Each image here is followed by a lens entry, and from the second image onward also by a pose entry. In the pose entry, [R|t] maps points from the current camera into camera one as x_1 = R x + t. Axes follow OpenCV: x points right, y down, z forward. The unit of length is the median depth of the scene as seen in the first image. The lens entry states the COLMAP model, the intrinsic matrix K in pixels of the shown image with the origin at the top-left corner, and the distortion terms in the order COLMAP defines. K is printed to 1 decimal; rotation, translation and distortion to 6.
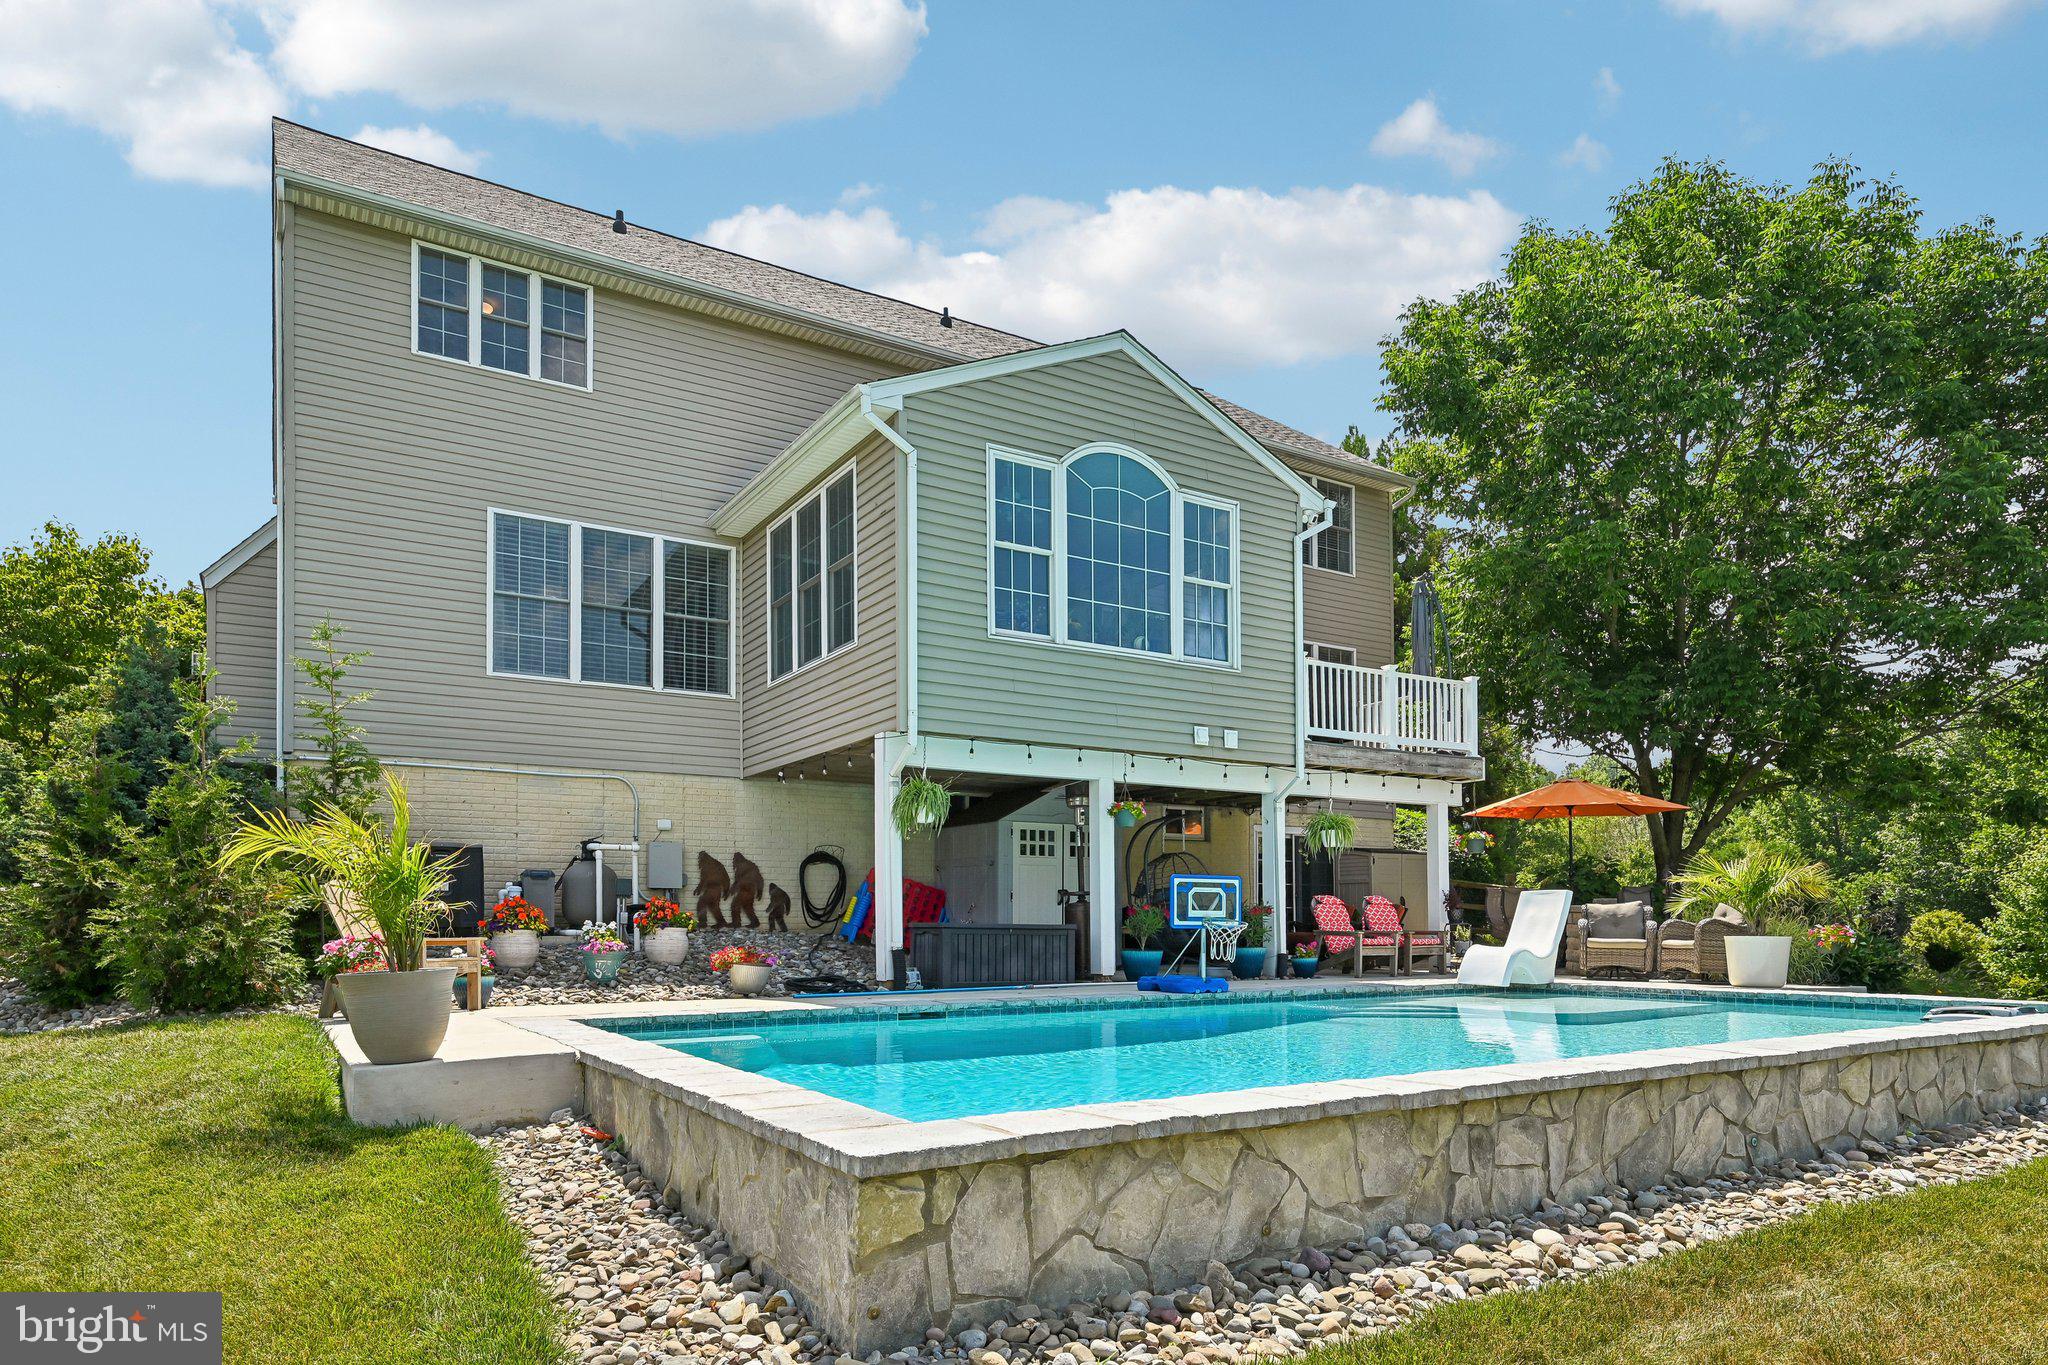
lens RADIAL K [[1278.2, 0, 895.3], [0, 1278.2, 901.7], [0, 0, 1]] dist [0.003211, -0.005527]
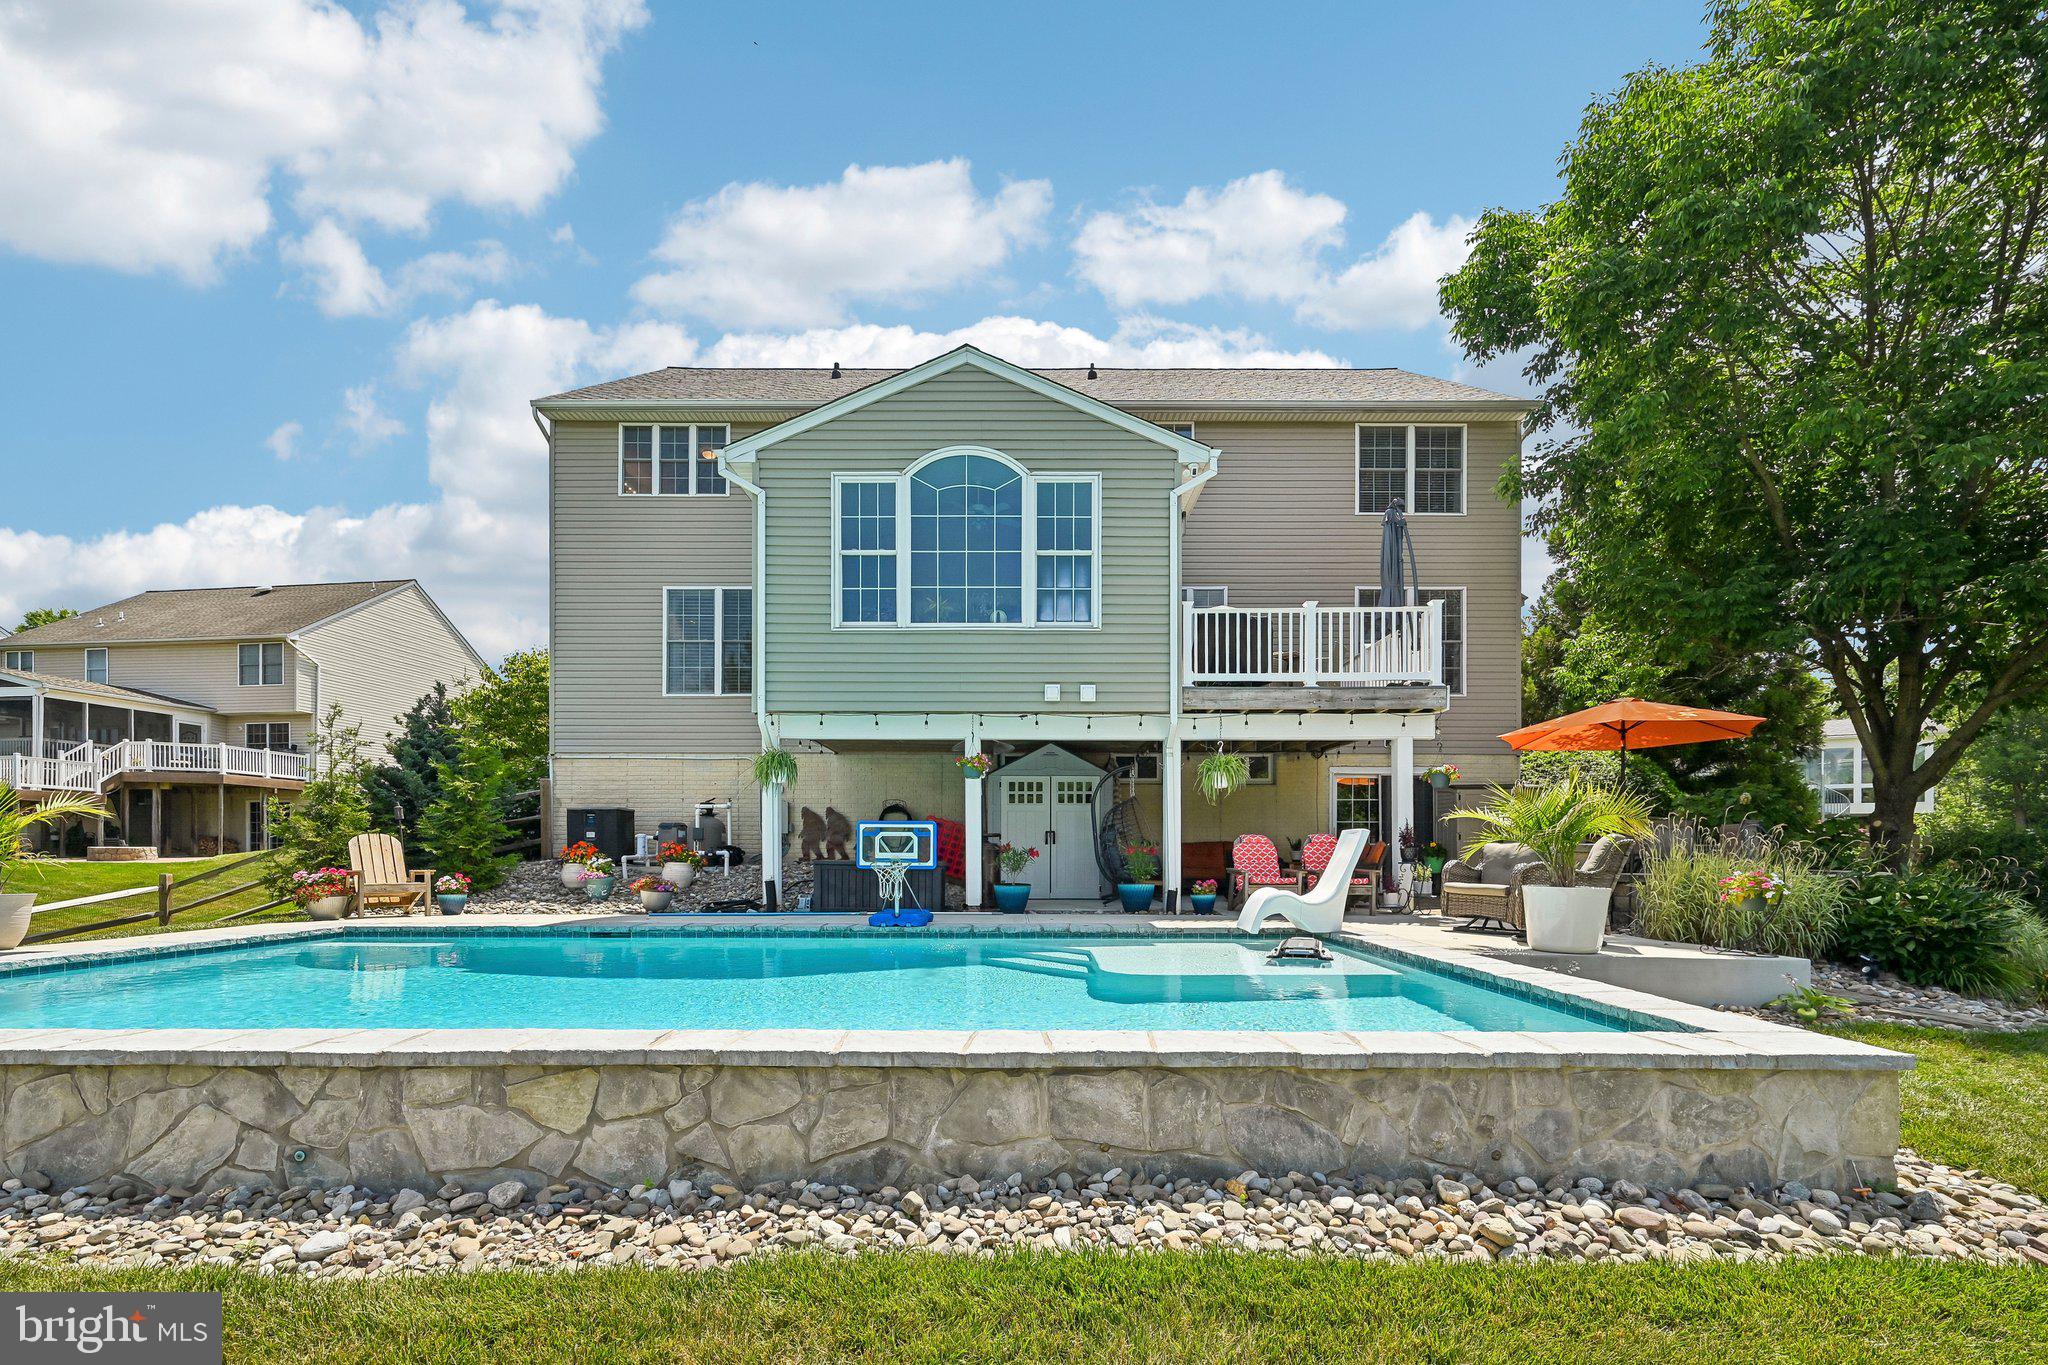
lens RADIAL K [[856.3, 0, 1025.8], [0, 856.3, 854.1], [0, 0, 1]] dist [-0.000915, -0.000394]
pose [[0.855359, 0.004123, -0.518020, 0.627630], [0.007483, 0.999766, 0.020314, -0.005254], [0.517982, -0.021252, 0.855127, 0.363098]]
